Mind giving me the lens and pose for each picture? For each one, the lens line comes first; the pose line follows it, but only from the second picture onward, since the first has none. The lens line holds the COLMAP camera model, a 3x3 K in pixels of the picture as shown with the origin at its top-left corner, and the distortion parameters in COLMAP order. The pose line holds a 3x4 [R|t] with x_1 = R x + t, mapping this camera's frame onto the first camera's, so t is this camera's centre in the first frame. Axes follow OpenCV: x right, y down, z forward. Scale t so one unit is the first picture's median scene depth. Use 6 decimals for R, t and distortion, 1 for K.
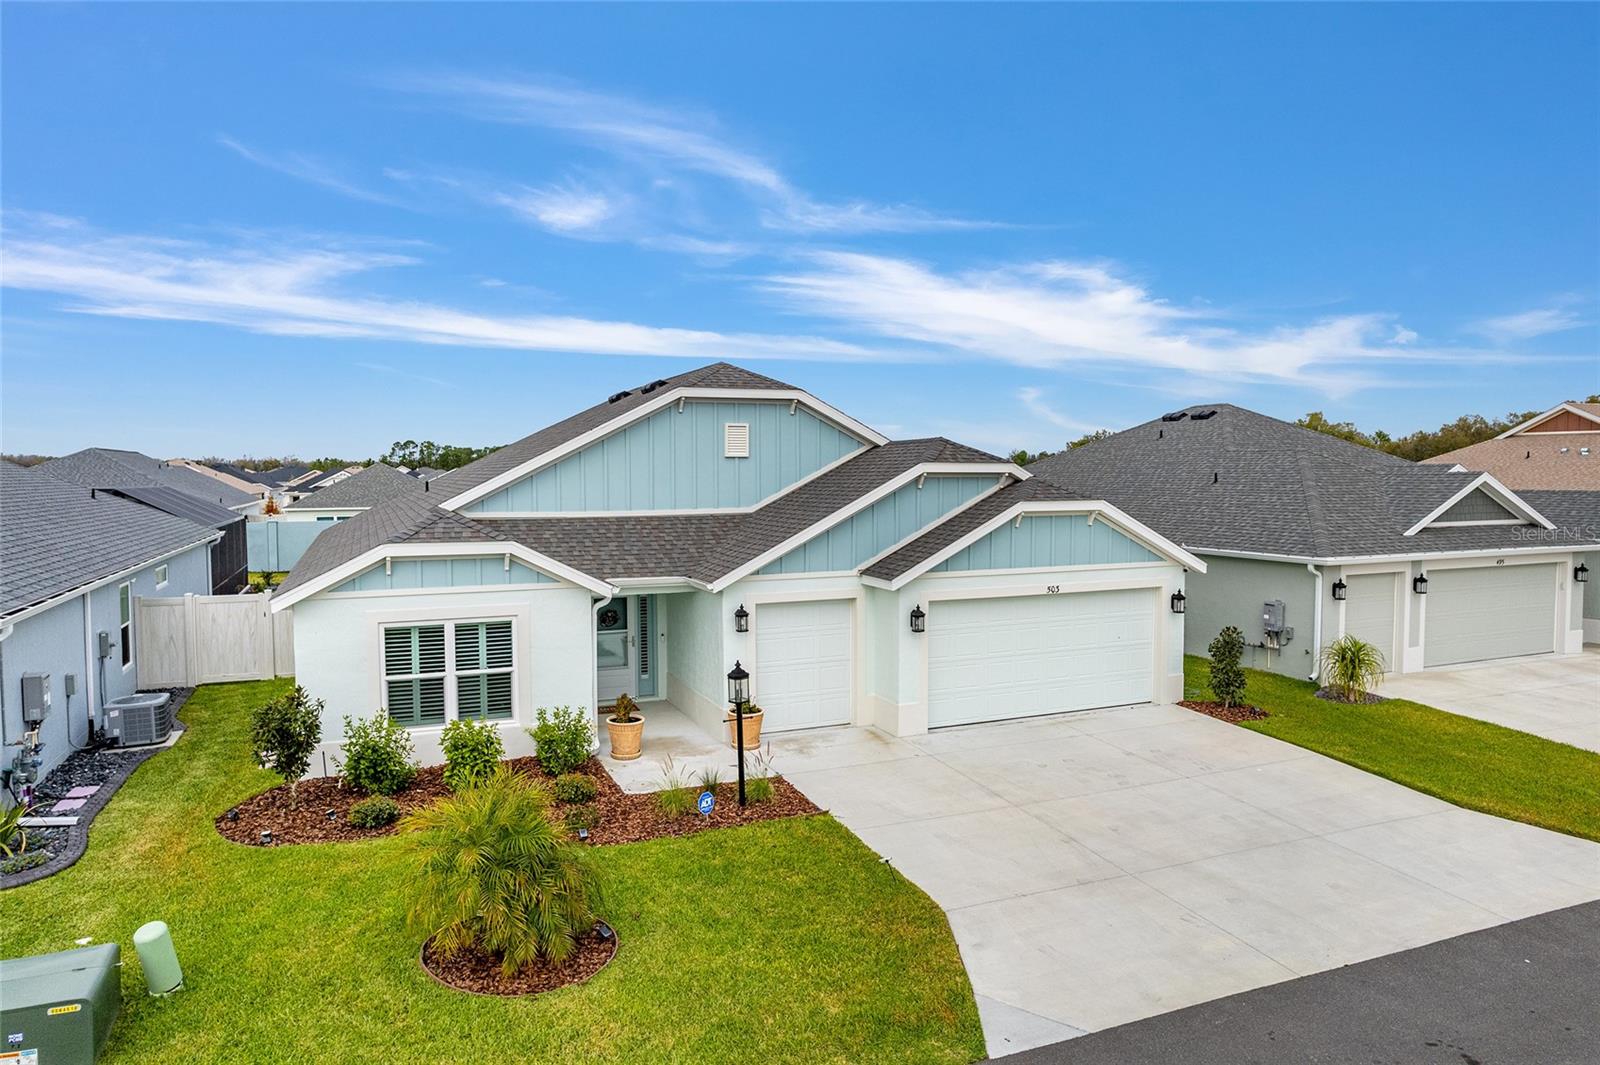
lens RADIAL K [[1023.7, 0, 802.6], [0, 1023.7, 531.0], [0, 0, 1]] dist [-0.080207, 0.072210]
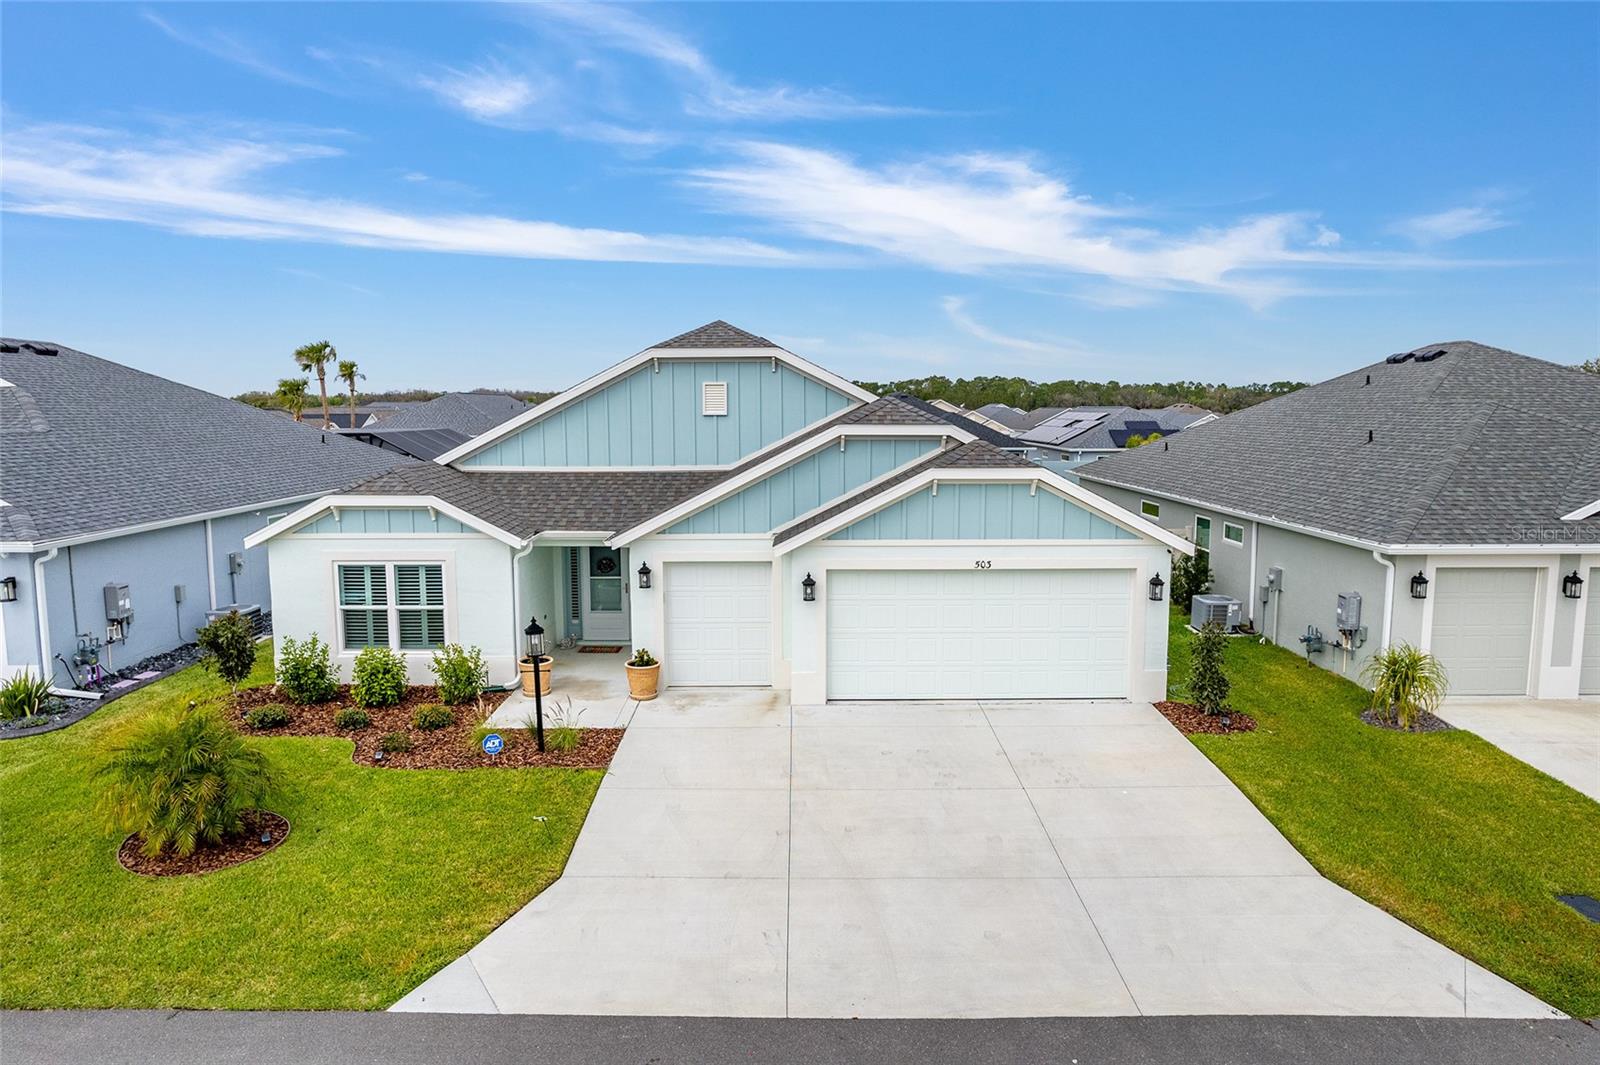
lens RADIAL K [[1023.7, 0, 802.6], [0, 1023.7, 531.0], [0, 0, 1]] dist [-0.080207, 0.072210]
pose [[0.922604, 0.048322, -0.382710, 0.464868], [-0.023706, 0.997350, 0.068780, -0.033174], [0.385019, -0.054384, 0.921305, 0.101281]]
